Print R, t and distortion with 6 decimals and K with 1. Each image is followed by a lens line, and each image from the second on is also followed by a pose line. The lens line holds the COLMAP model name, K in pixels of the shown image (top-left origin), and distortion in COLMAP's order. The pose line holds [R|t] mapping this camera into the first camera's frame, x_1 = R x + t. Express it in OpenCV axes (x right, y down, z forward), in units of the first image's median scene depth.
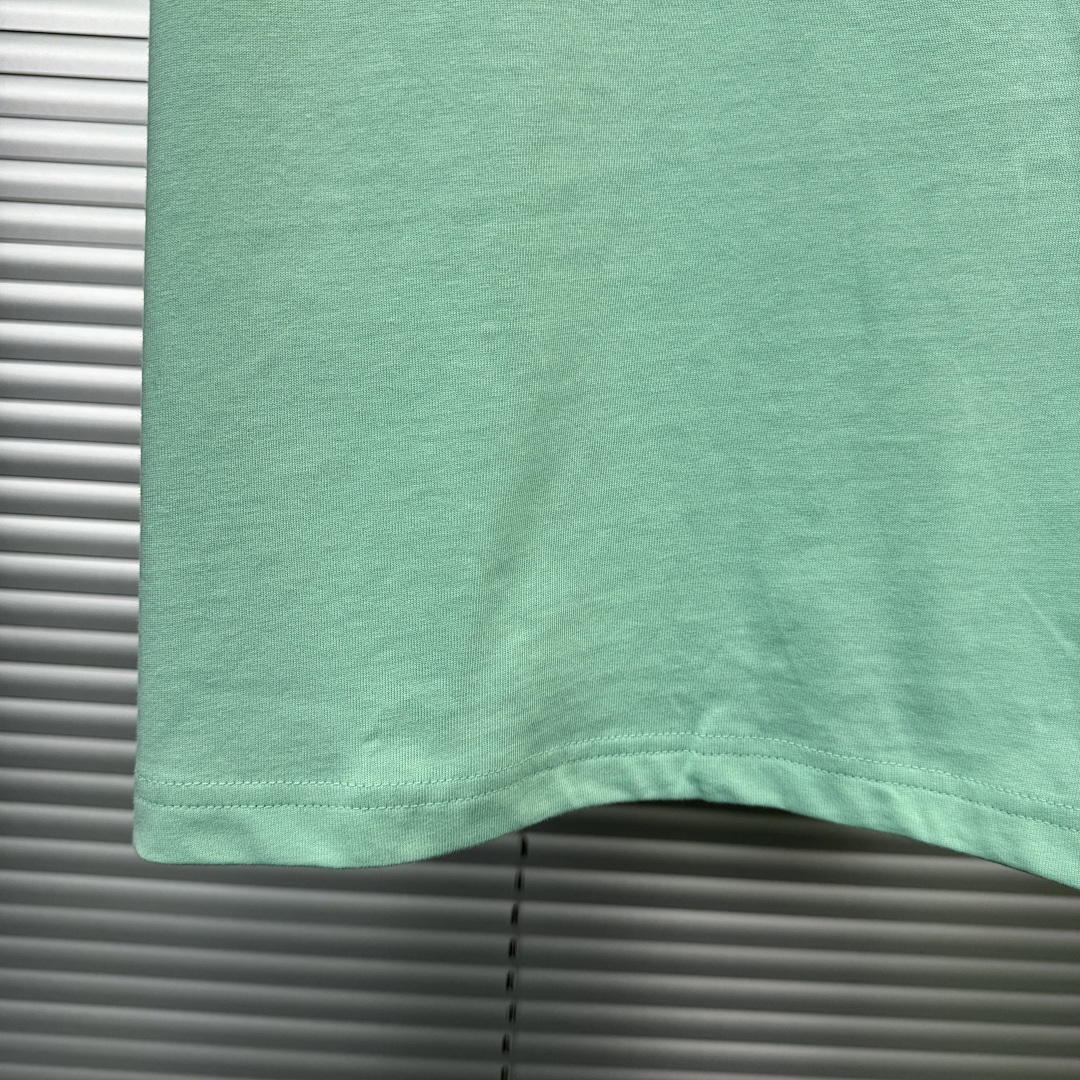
lens RADIAL K [[922.4, 0, 540.0], [0, 922.4, 540.0], [0, 0, 1]] dist [0.102608, -0.264111]
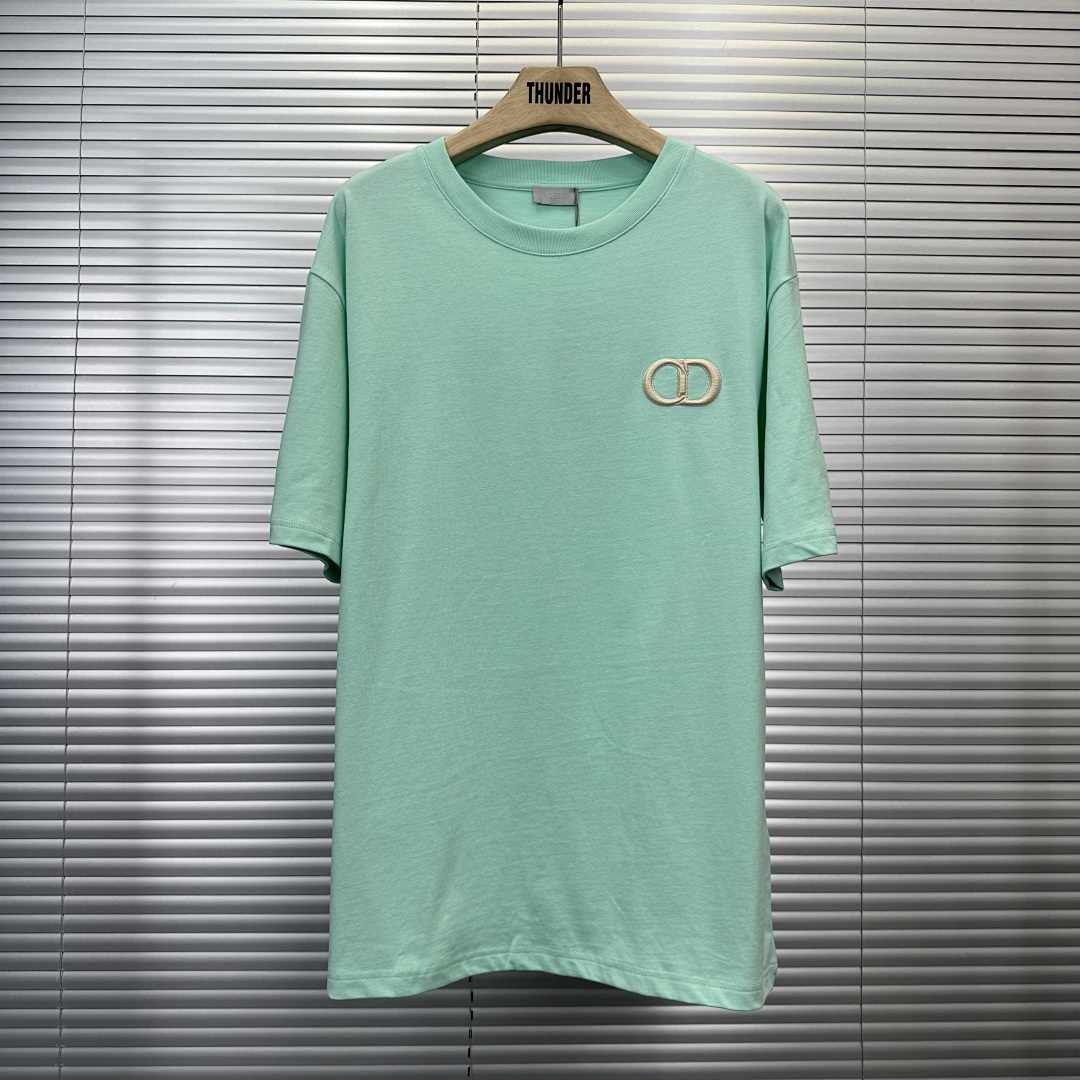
lens RADIAL K [[922.4, 0, 540.0], [0, 922.4, 540.0], [0, 0, 1]] dist [0.102608, -0.264111]
pose [[0.997898, -0.059545, 0.025568, 0.283624], [0.063608, 0.975438, -0.210889, -0.449354], [-0.012383, 0.212072, 0.977176, -2.320732]]
